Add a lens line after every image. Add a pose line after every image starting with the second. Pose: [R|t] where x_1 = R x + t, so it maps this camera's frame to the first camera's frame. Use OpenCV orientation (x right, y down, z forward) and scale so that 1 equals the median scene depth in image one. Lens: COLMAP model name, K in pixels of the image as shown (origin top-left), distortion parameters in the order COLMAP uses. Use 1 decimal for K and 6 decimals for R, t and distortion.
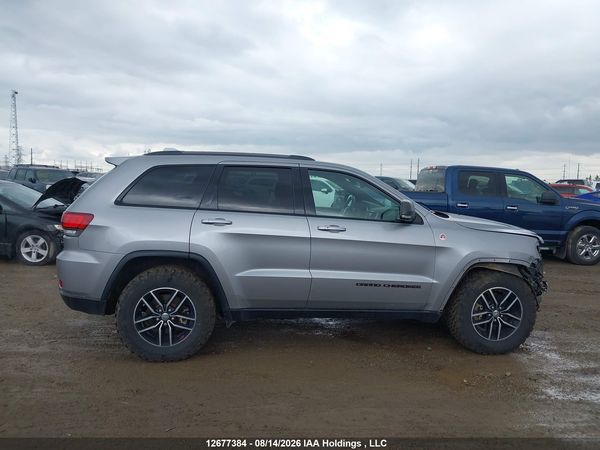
lens RADIAL K [[468.4, 0, 300.6], [0, 468.4, 222.9], [0, 0, 1]] dist [0.044235, -0.092396]
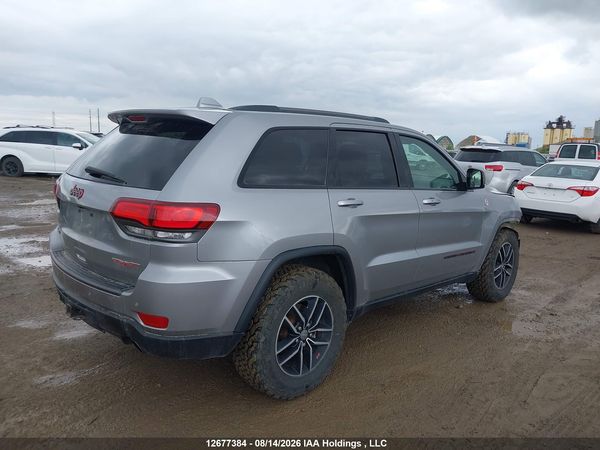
lens RADIAL K [[468.4, 0, 300.6], [0, 468.4, 222.9], [0, 0, 1]] dist [0.044235, -0.092396]
pose [[0.792826, -0.089862, 0.602787, -0.690837], [0.030156, 0.993643, 0.108467, -0.054613], [-0.608702, -0.067818, 0.790495, 0.408330]]
